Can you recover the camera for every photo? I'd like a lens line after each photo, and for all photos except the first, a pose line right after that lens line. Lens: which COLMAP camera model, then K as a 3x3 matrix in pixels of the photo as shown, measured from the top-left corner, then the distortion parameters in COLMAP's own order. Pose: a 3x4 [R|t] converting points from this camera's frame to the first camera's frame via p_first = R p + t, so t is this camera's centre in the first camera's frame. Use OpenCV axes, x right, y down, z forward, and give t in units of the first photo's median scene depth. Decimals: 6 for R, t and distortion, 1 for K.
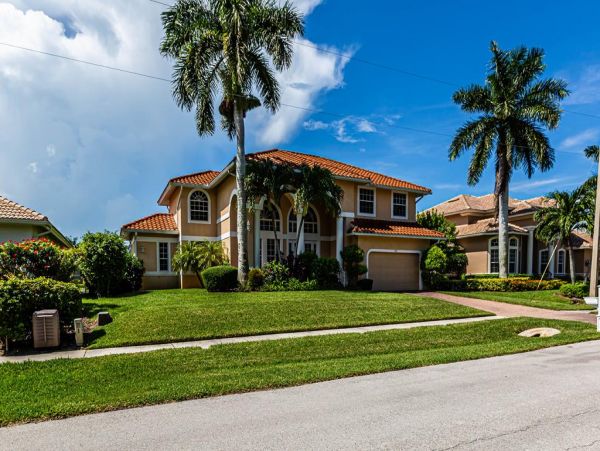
lens RADIAL K [[859.5, 0, 300.1], [0, 859.5, 225.4], [0, 0, 1]] dist [-0.002700, 0.000000]
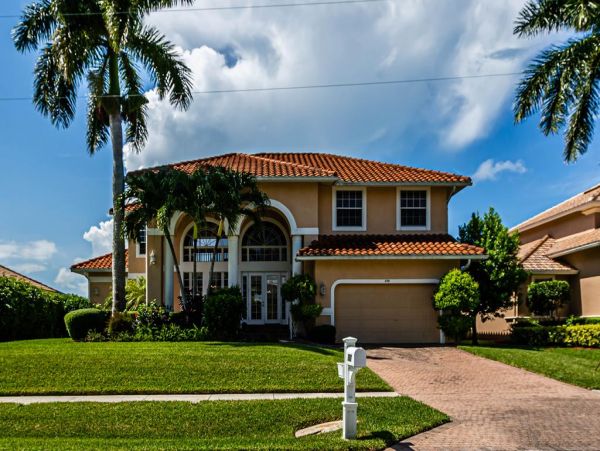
lens RADIAL K [[859.5, 0, 300.0], [0, 859.5, 225.8], [0, 0, 1]] dist [-0.002700, 0.000000]
pose [[0.635889, -0.090800, -0.766421, 0.551860], [0.047384, 0.995775, -0.078658, 0.035238], [0.770325, 0.013702, 0.637505, 0.531530]]
